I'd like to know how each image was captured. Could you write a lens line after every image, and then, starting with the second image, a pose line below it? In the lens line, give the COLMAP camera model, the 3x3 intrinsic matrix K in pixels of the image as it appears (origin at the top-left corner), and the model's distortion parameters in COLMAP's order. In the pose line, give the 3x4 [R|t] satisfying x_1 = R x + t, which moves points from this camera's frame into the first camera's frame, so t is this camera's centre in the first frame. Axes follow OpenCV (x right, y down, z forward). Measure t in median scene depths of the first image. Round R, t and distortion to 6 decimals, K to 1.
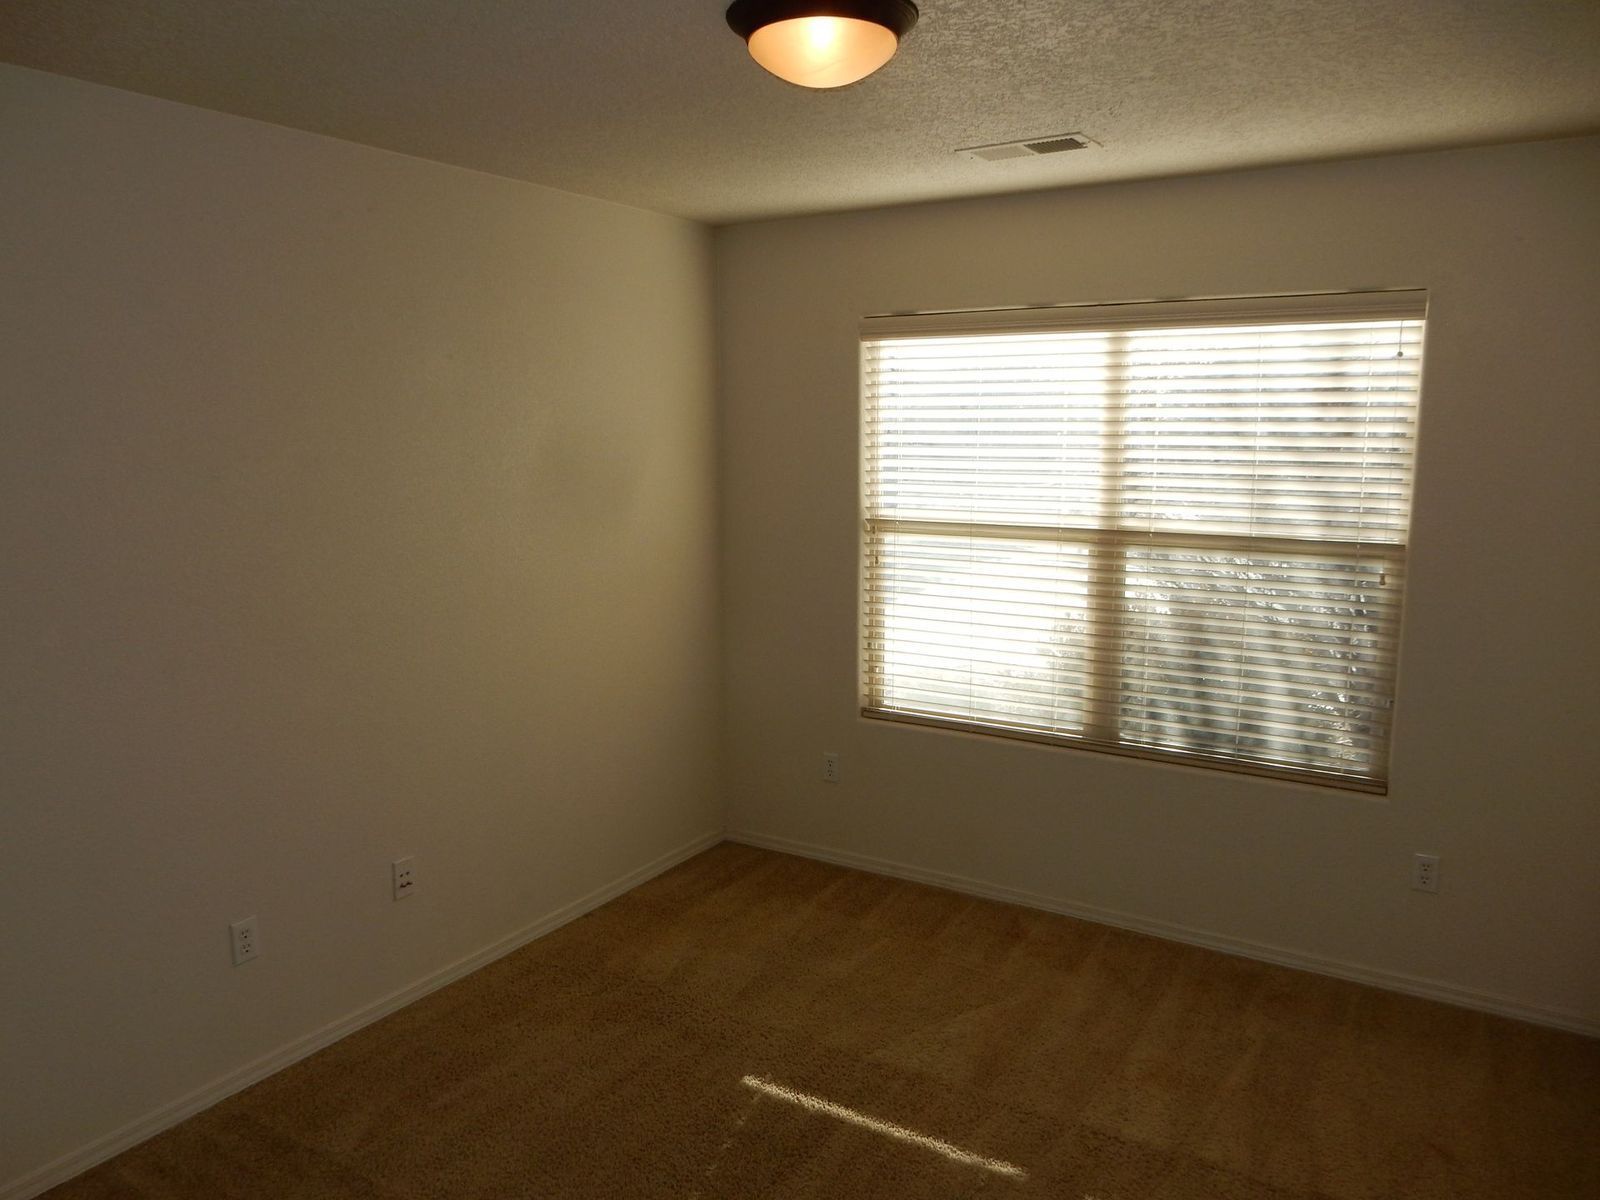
lens RADIAL K [[1199.9, 0, 799.1], [0, 1199.9, 599.9], [0, 0, 1]] dist [0.011645, -0.004387]
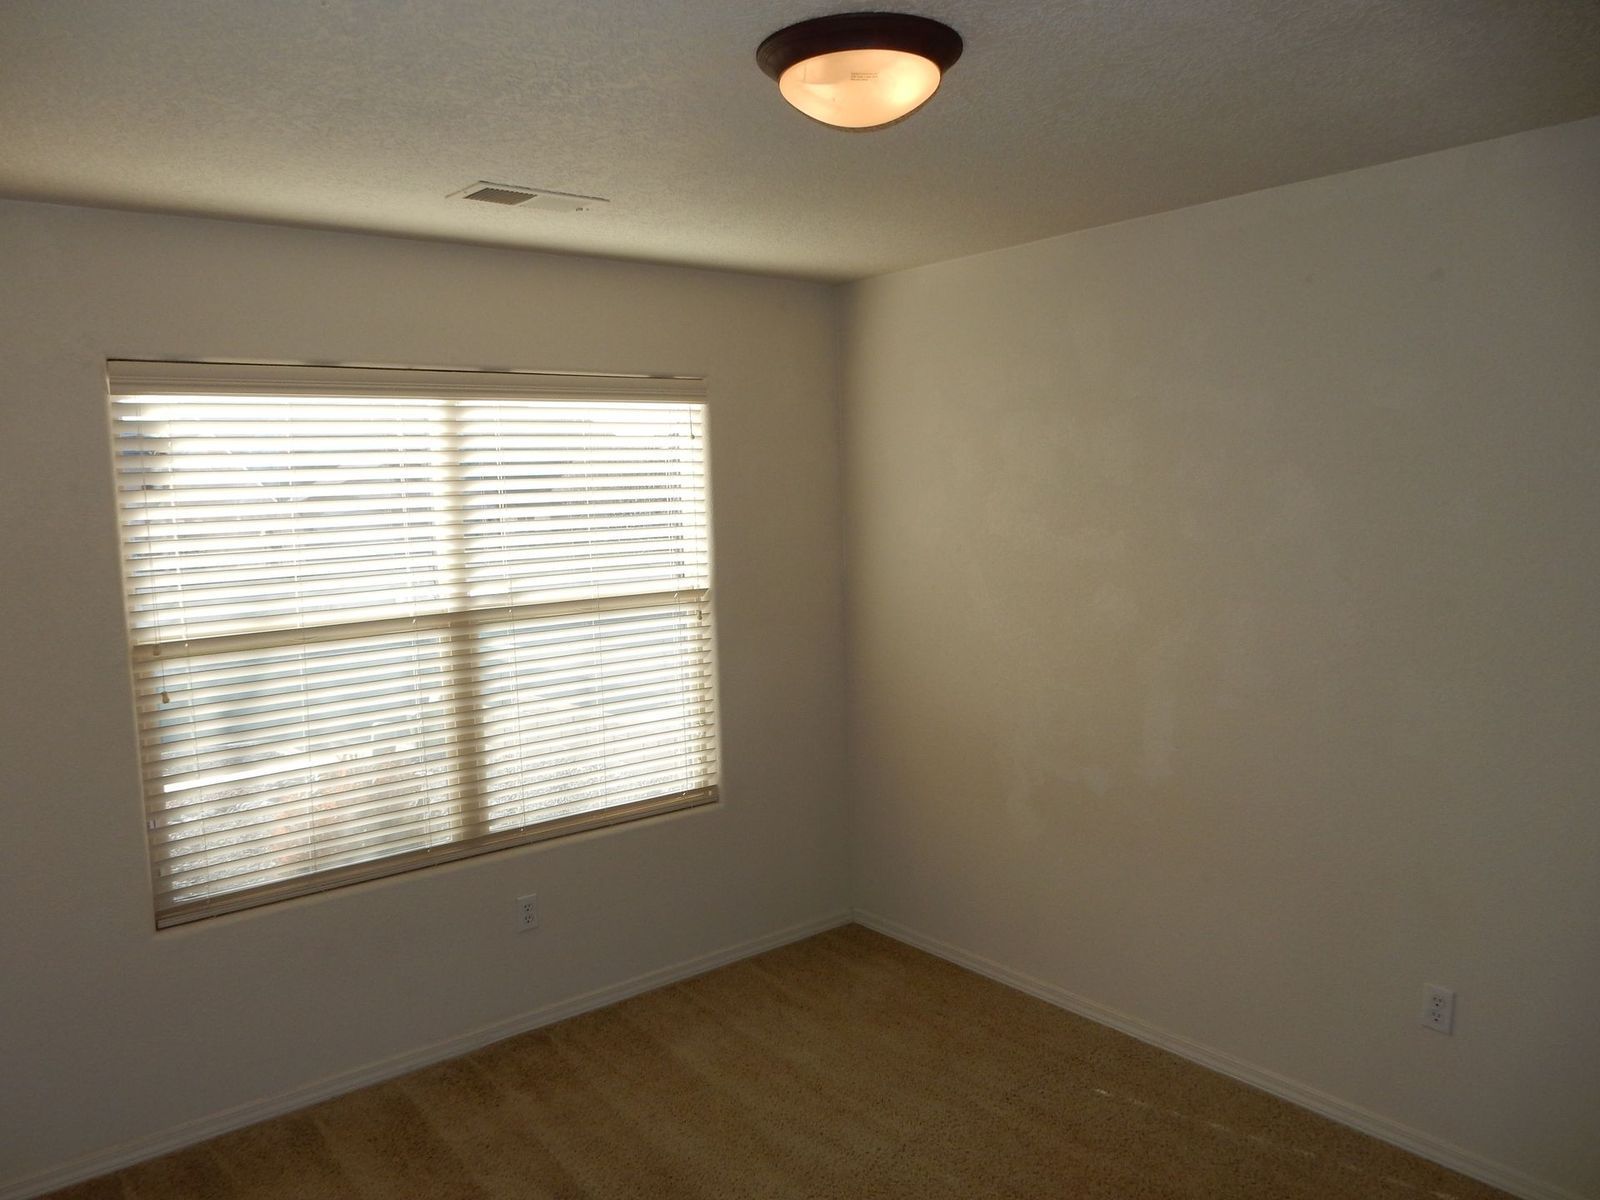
lens RADIAL K [[1199.9, 0, 792.8], [0, 1199.9, 587.8], [0, 0, 1]] dist [0.011645, -0.004387]
pose [[0.317430, -0.101049, 0.942882, -0.537188], [0.168470, 0.984498, 0.048792, -0.080071], [-0.933197, 0.143359, 0.329533, 0.463817]]
